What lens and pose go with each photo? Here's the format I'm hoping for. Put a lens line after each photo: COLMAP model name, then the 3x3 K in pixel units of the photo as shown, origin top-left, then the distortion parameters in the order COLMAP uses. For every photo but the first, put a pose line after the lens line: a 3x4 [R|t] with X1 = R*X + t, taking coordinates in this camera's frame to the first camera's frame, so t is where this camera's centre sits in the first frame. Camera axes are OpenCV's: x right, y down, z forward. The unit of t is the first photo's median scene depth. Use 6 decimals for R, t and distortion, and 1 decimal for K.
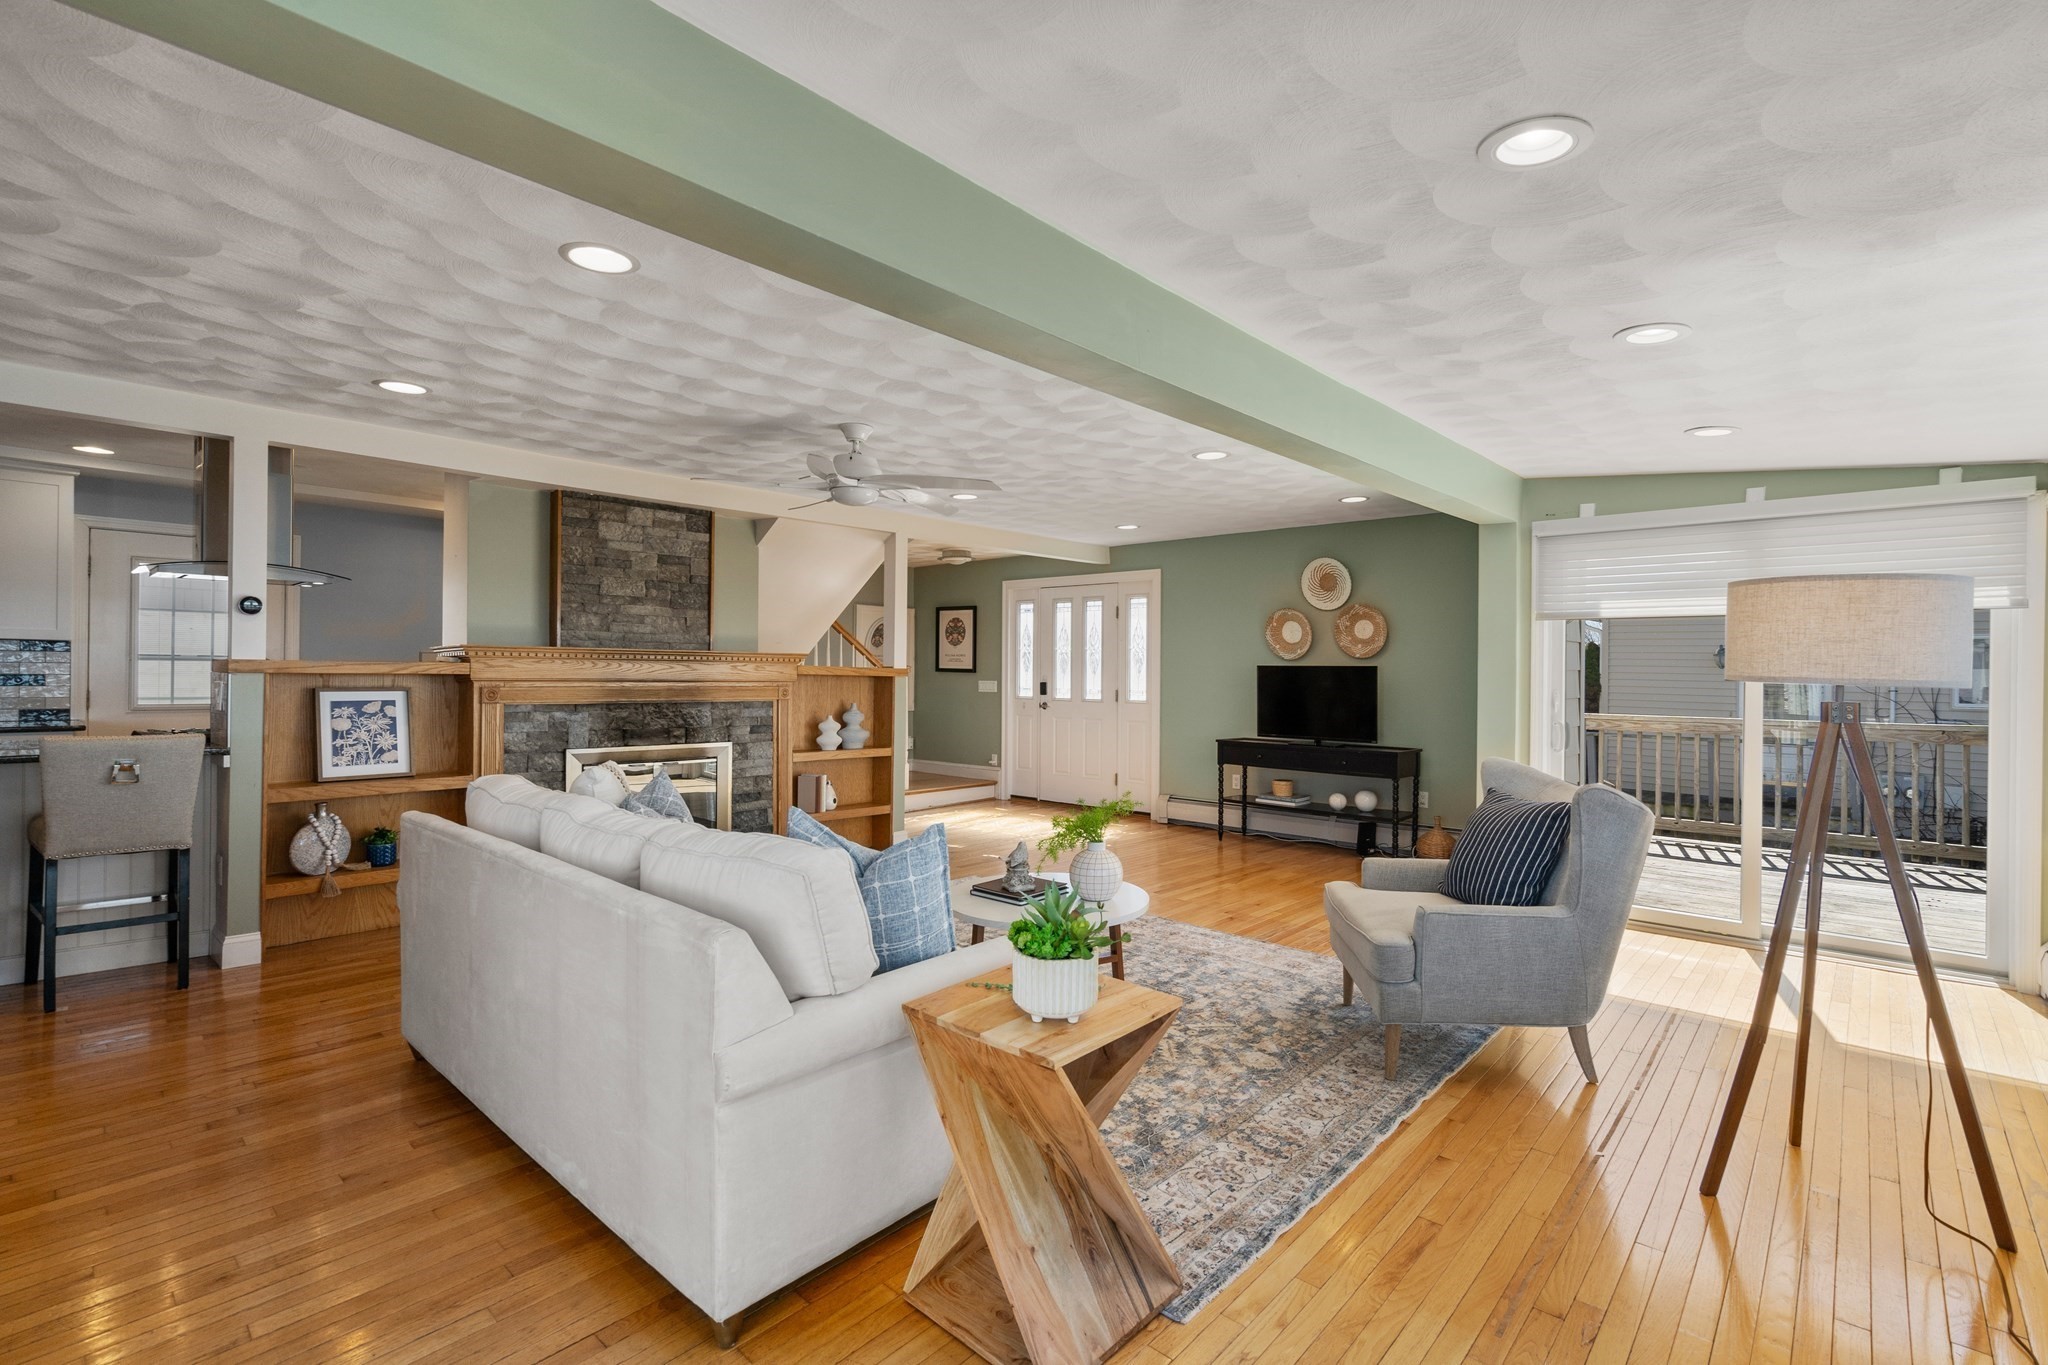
lens RADIAL K [[933.5, 0, 1035.8], [0, 933.5, 675.1], [0, 0, 1]] dist [0.000536, 0.000610]
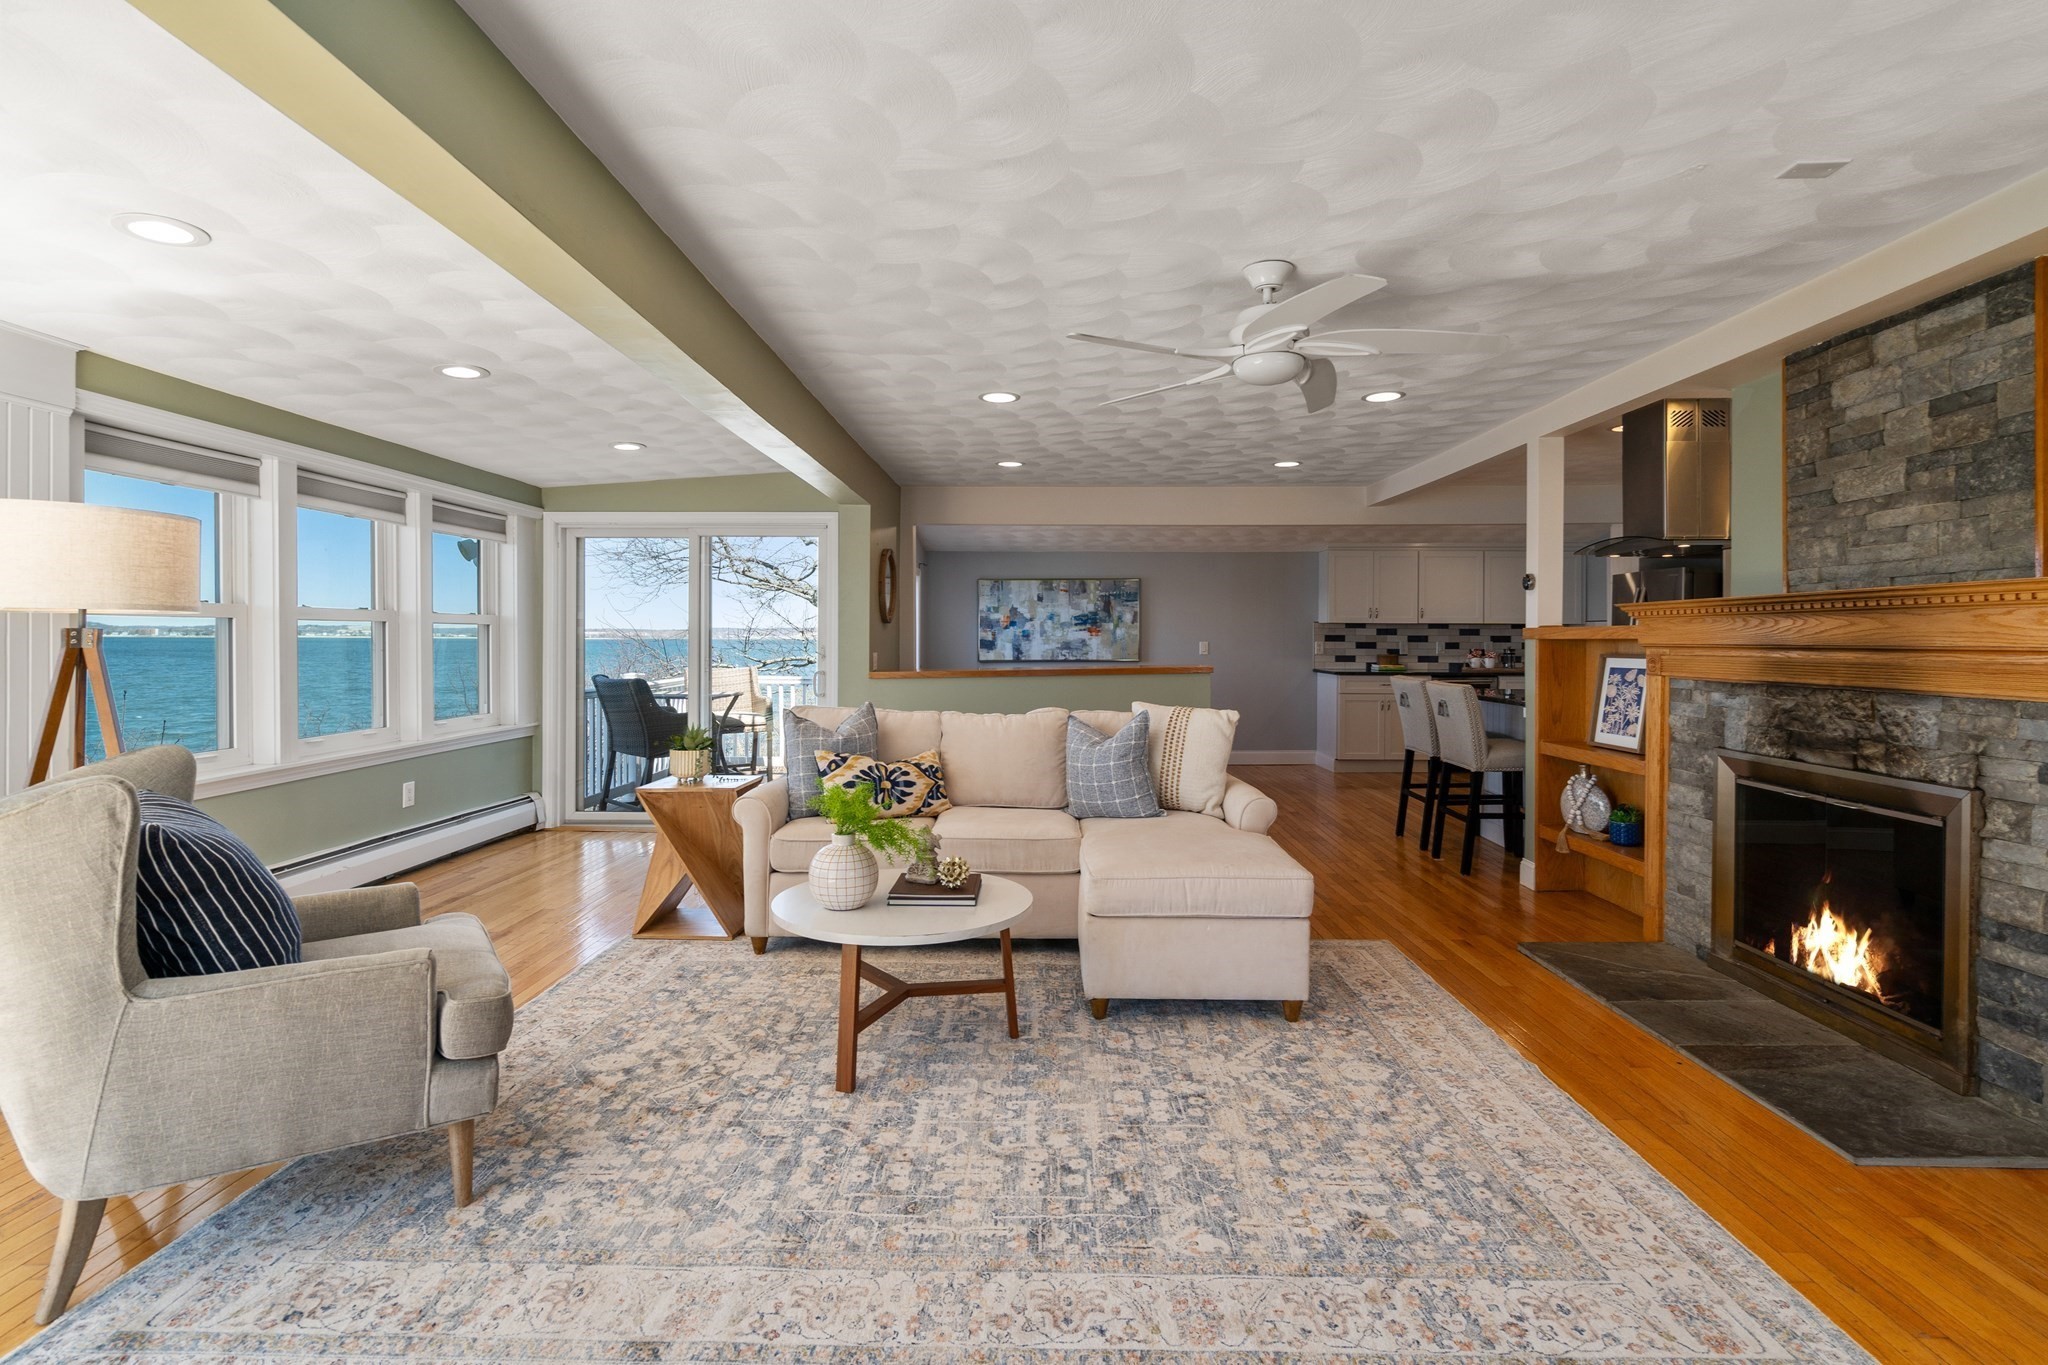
lens RADIAL K [[937.4, 0, 1034.6], [0, 937.4, 639.1], [0, 0, 1]] dist [-0.003517, 0.000274]
pose [[-0.747060, -0.016781, -0.664545, 0.309627], [-0.016068, 0.999845, -0.007184, 0.012227], [0.664563, 0.005311, -0.747214, 1.113343]]
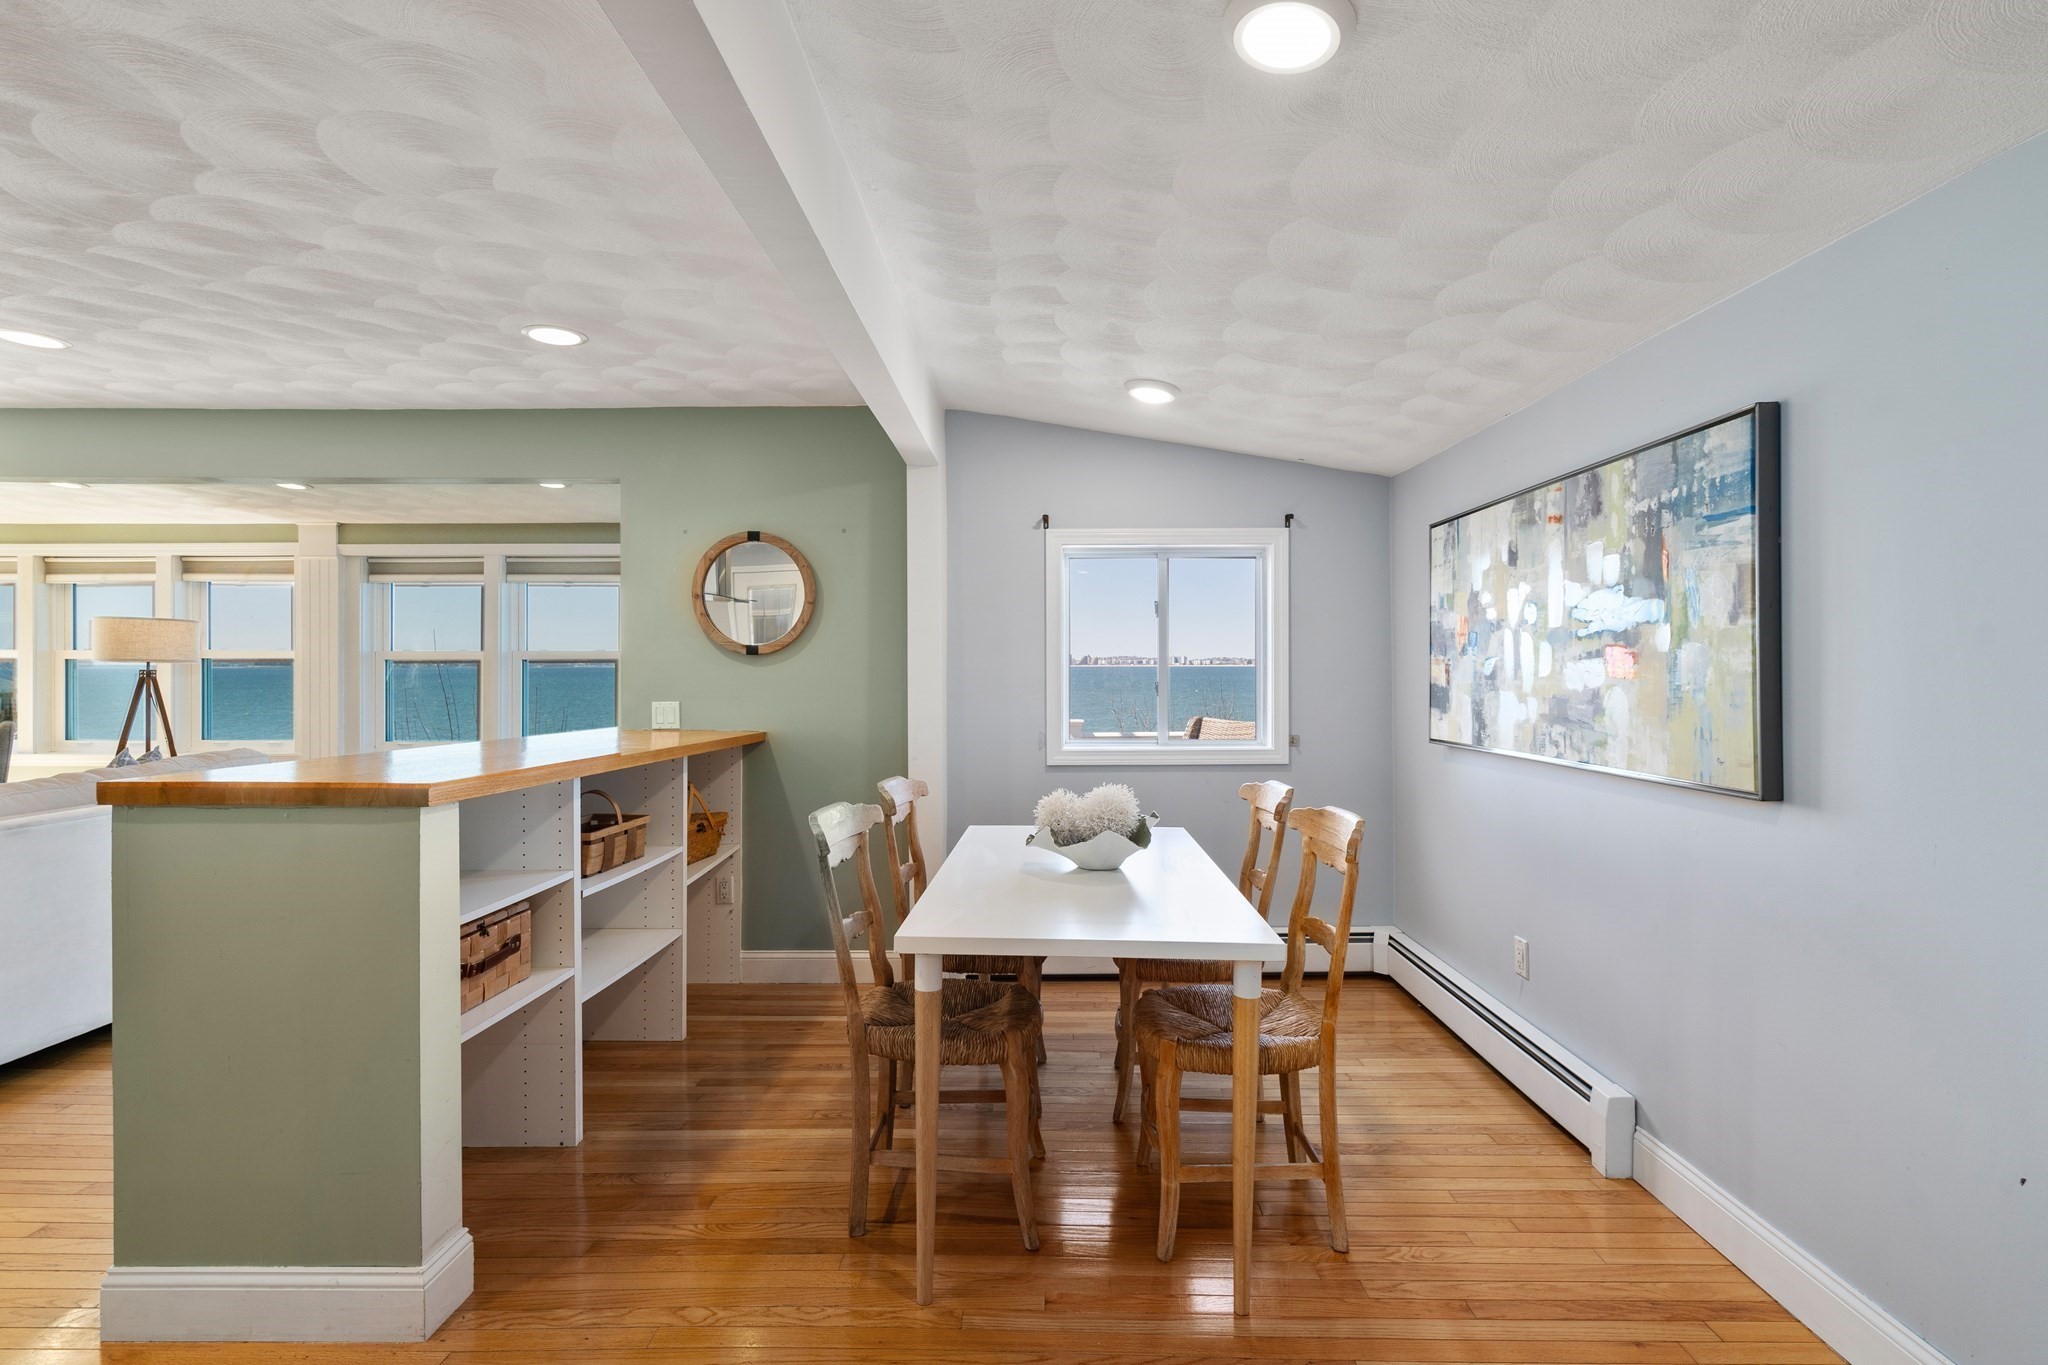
lens RADIAL K [[941.4, 0, 1043.2], [0, 941.4, 672.6], [0, 0, 1]] dist [-0.003798, -0.000572]
pose [[-0.666431, -0.022713, 0.745221, -1.078009], [-0.010884, 0.999726, 0.020737, -0.016721], [-0.745487, 0.005709, -0.666495, 0.391054]]
